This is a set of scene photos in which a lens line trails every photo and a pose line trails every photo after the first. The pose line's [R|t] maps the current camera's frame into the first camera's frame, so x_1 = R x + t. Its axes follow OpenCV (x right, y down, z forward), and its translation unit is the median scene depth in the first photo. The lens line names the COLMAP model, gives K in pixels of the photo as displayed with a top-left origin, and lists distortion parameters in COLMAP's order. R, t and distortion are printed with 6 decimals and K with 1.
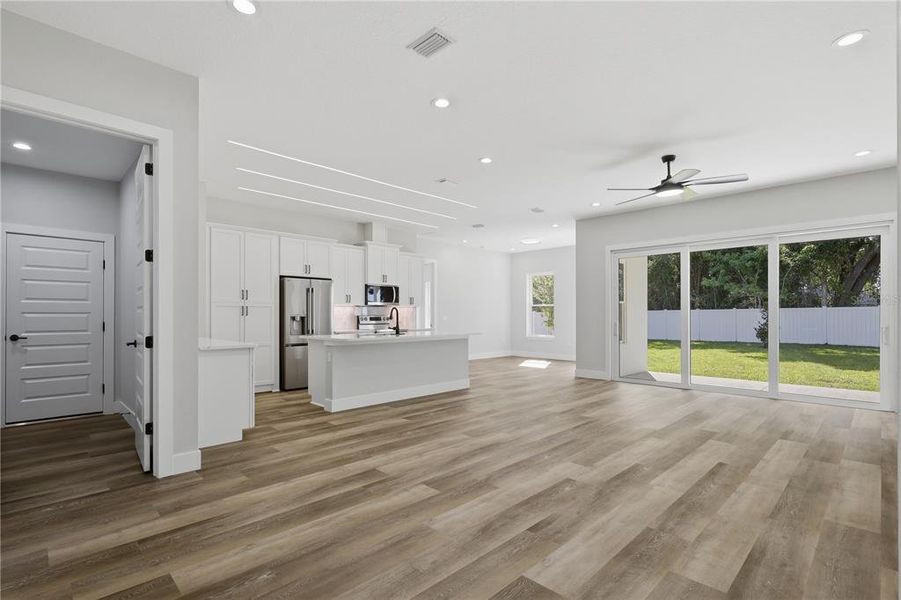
lens RADIAL K [[430.6, 0, 450.9], [0, 430.6, 314.8], [0, 0, 1]] dist [0.000866, 0.000139]
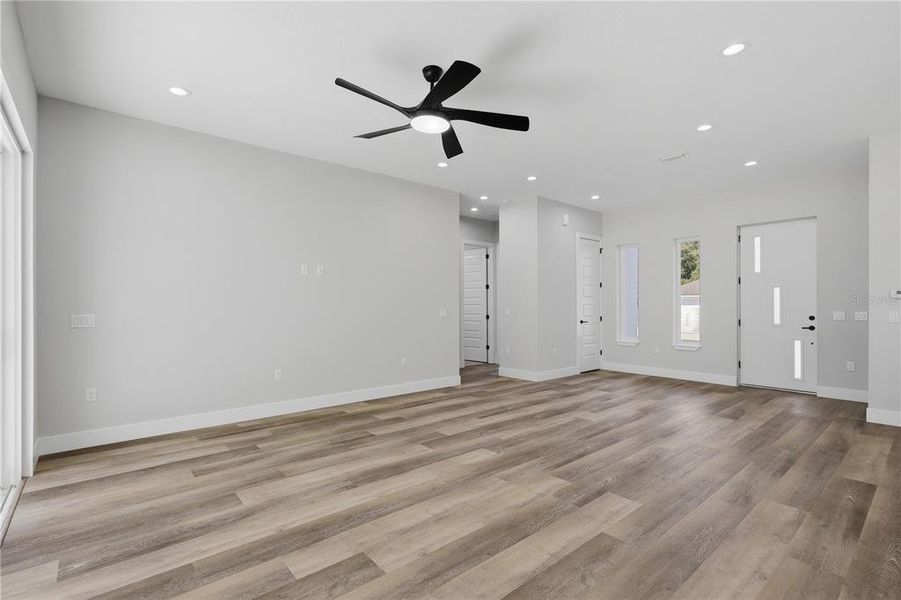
lens RADIAL K [[416.8, 0, 452.7], [0, 416.8, 303.4], [0, 0, 1]] dist [-0.002914, 0.013129]
pose [[-0.997214, 0.001245, 0.074579, 0.428739], [0.000896, 0.999988, -0.004718, -0.011130], [-0.074584, -0.004638, -0.997204, 1.627348]]
